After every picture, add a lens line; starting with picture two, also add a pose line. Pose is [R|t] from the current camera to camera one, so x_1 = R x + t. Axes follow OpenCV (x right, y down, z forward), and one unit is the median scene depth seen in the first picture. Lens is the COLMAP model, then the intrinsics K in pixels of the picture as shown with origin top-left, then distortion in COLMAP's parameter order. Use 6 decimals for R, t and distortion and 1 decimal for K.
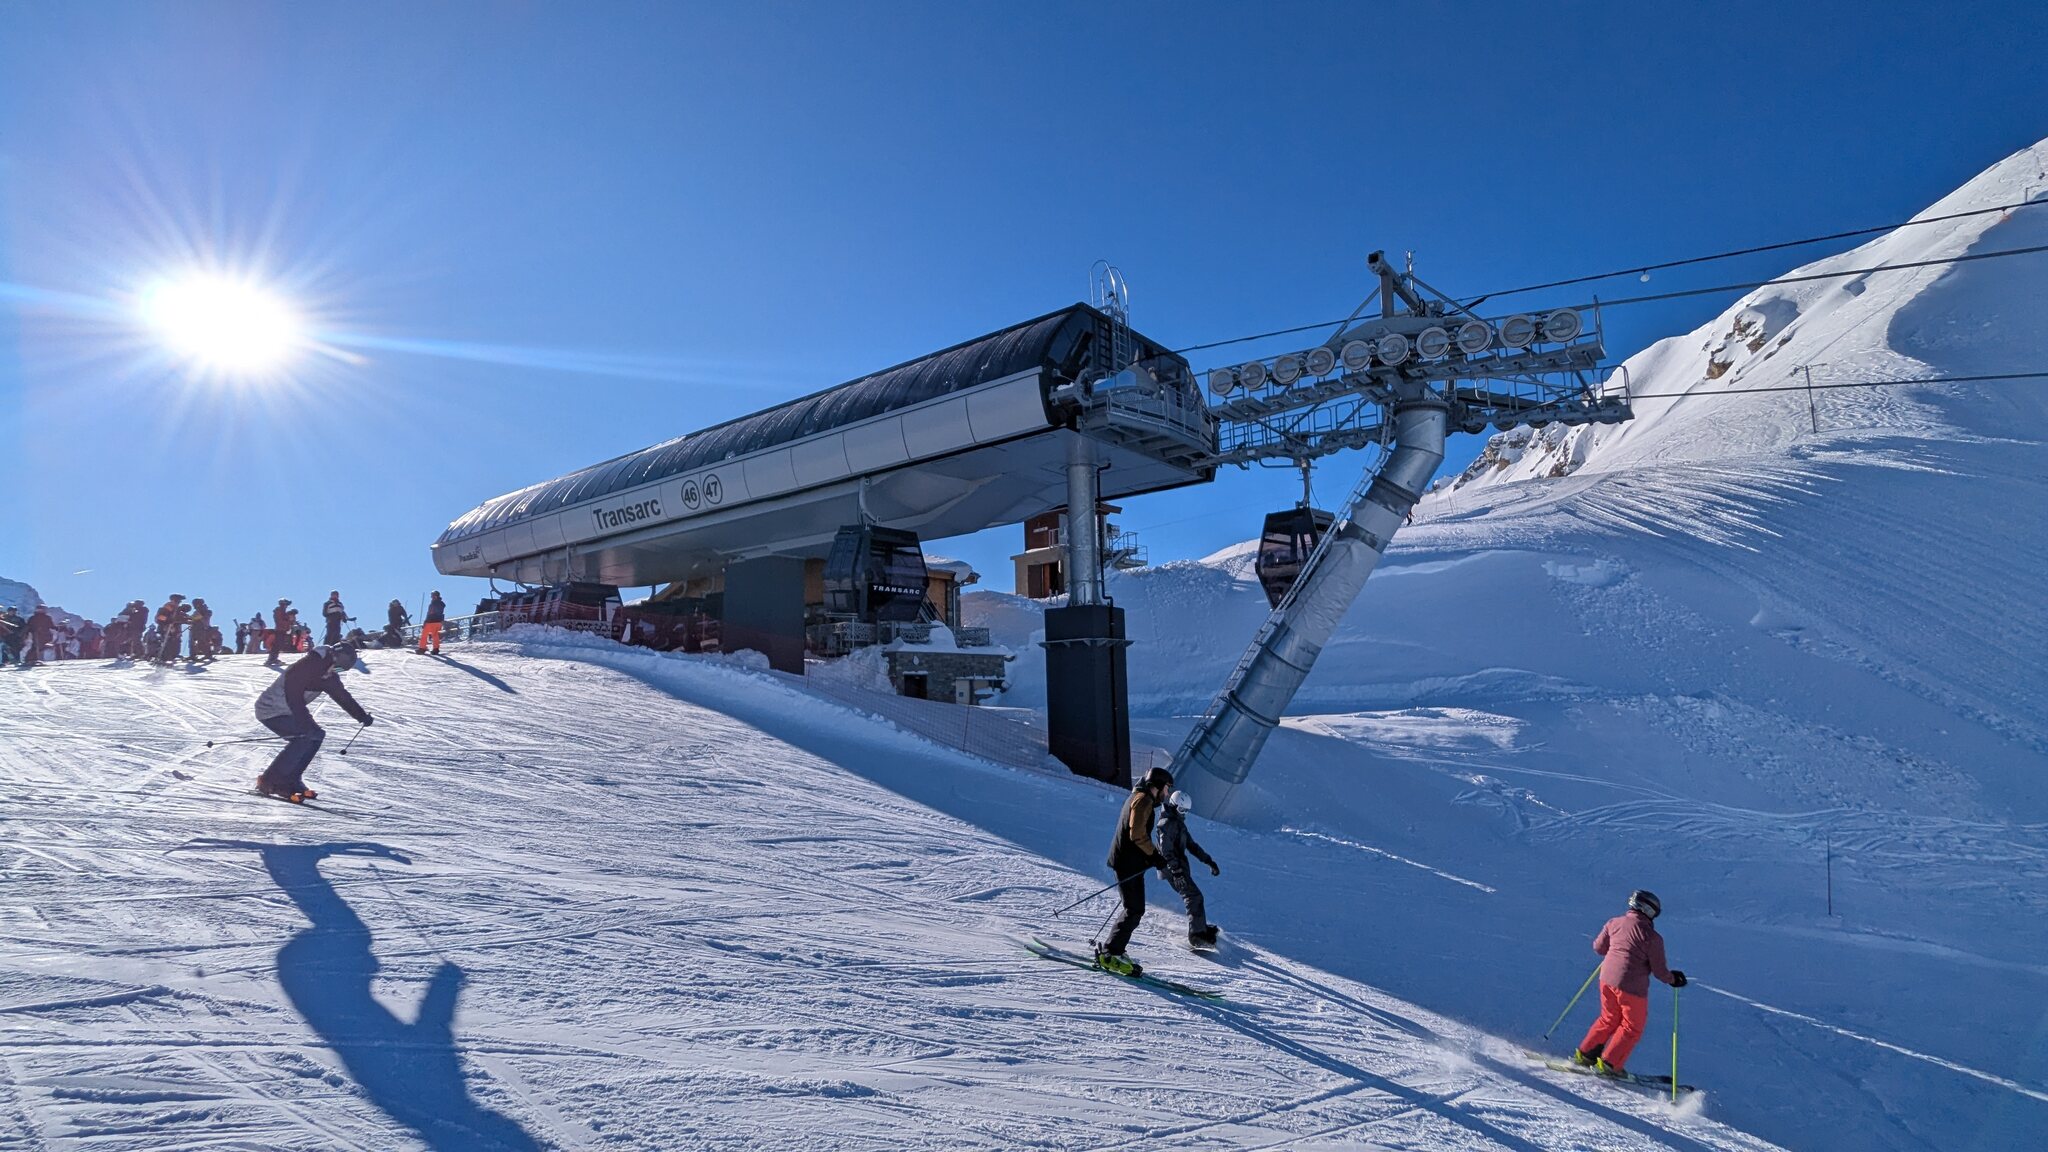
lens RADIAL K [[959.3, 0, 1024.0], [0, 959.3, 573.7], [0, 0, 1]] dist [-0.001852, -0.000481]
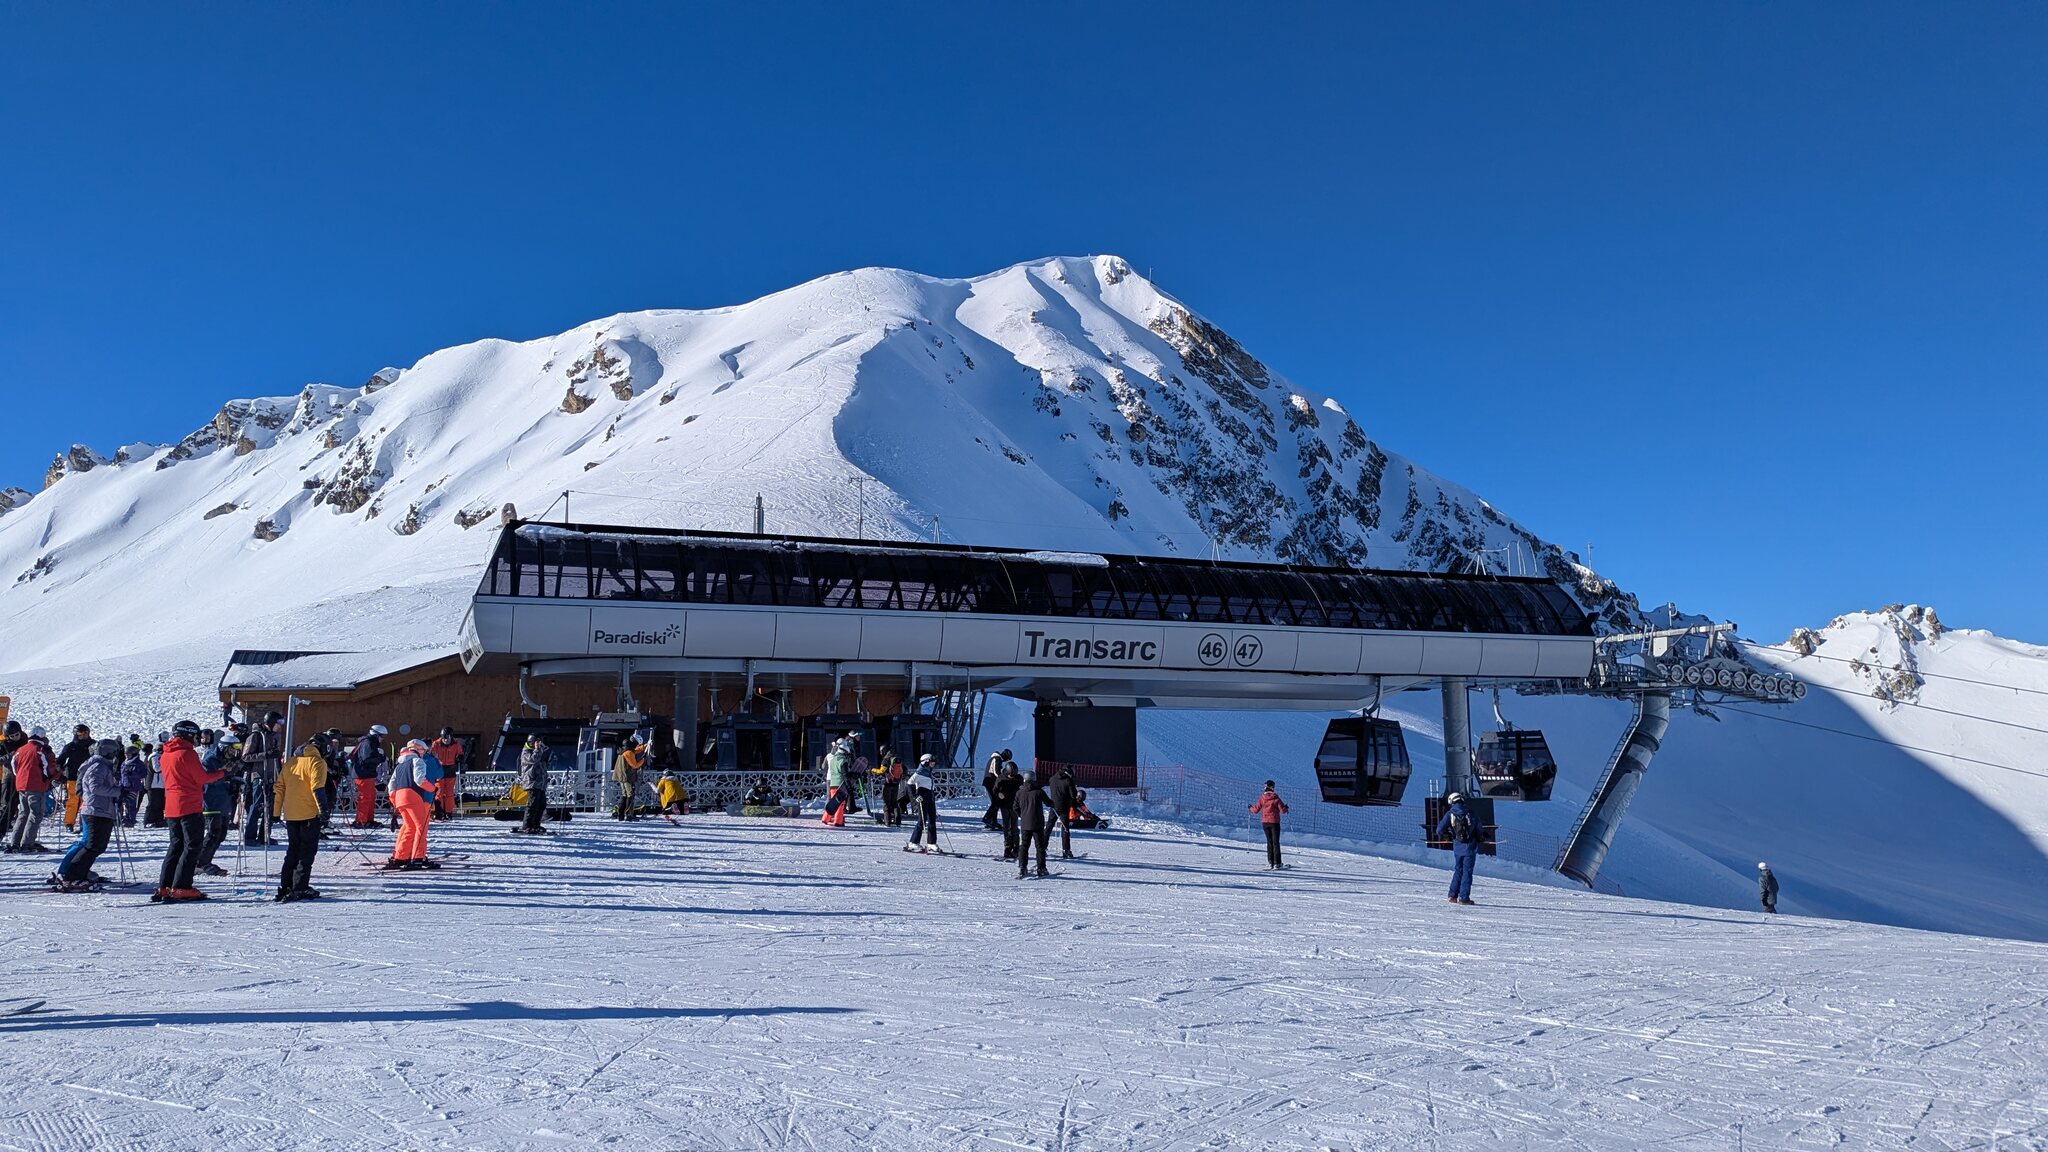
lens RADIAL K [[1459.9, 0, 1030.5], [0, 1459.9, 573.2], [0, 0, 1]] dist [0.028755, -0.001183]
pose [[0.453280, 0.136873, 0.880797, -0.187579], [-0.121145, 0.988431, -0.091254, -0.000749], [-0.883097, -0.065341, 0.464618, 0.058339]]
